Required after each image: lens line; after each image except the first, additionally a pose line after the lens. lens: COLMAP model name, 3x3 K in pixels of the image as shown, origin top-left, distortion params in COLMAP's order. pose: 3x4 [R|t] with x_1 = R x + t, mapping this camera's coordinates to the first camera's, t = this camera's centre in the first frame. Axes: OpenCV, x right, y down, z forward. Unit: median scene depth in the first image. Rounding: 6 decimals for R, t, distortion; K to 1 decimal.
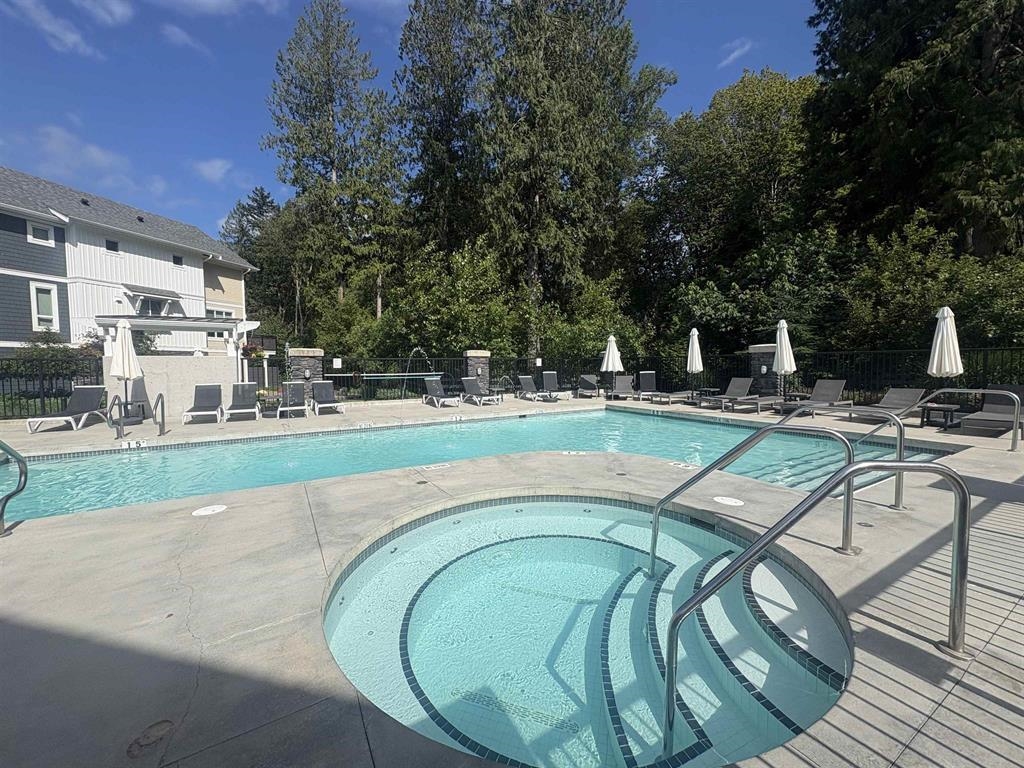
lens RADIAL K [[406.6, 0, 516.6], [0, 406.6, 384.0], [0, 0, 1]] dist [0.000981, 0.000055]
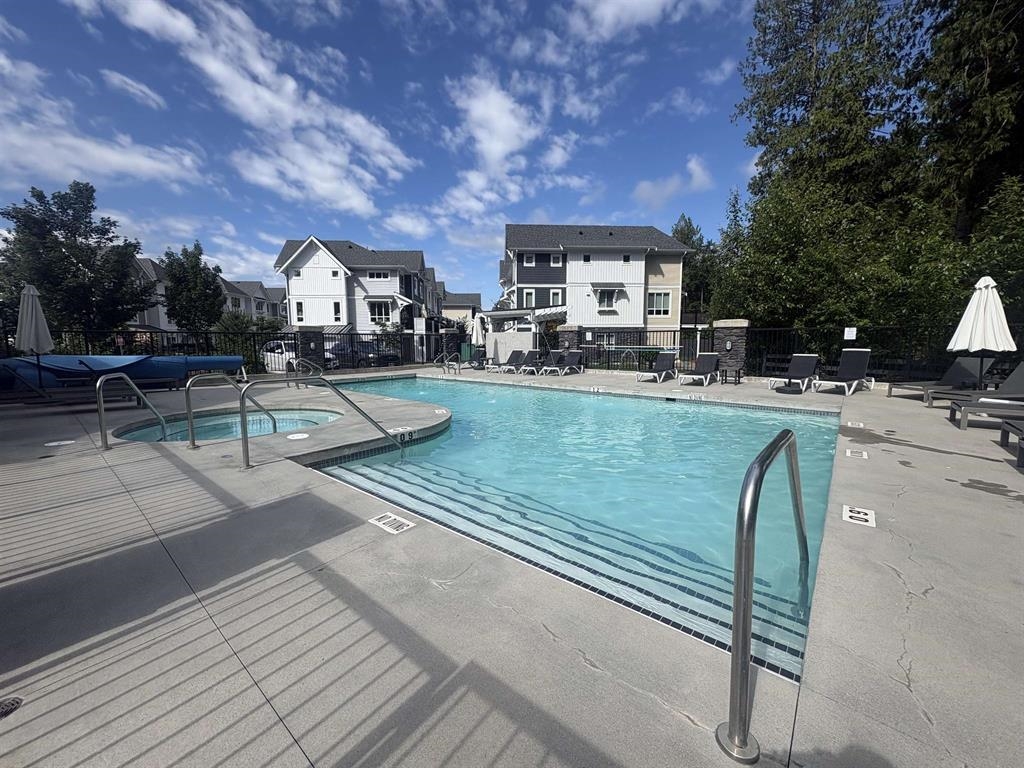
lens RADIAL K [[406.6, 0, 514.8], [0, 406.6, 382.7], [0, 0, 1]] dist [0.000981, 0.000055]
pose [[0.327841, 0.106046, -0.938762, 0.407677], [-0.045122, 0.994304, 0.096562, -0.012316], [0.943655, 0.010701, 0.330759, 0.254793]]
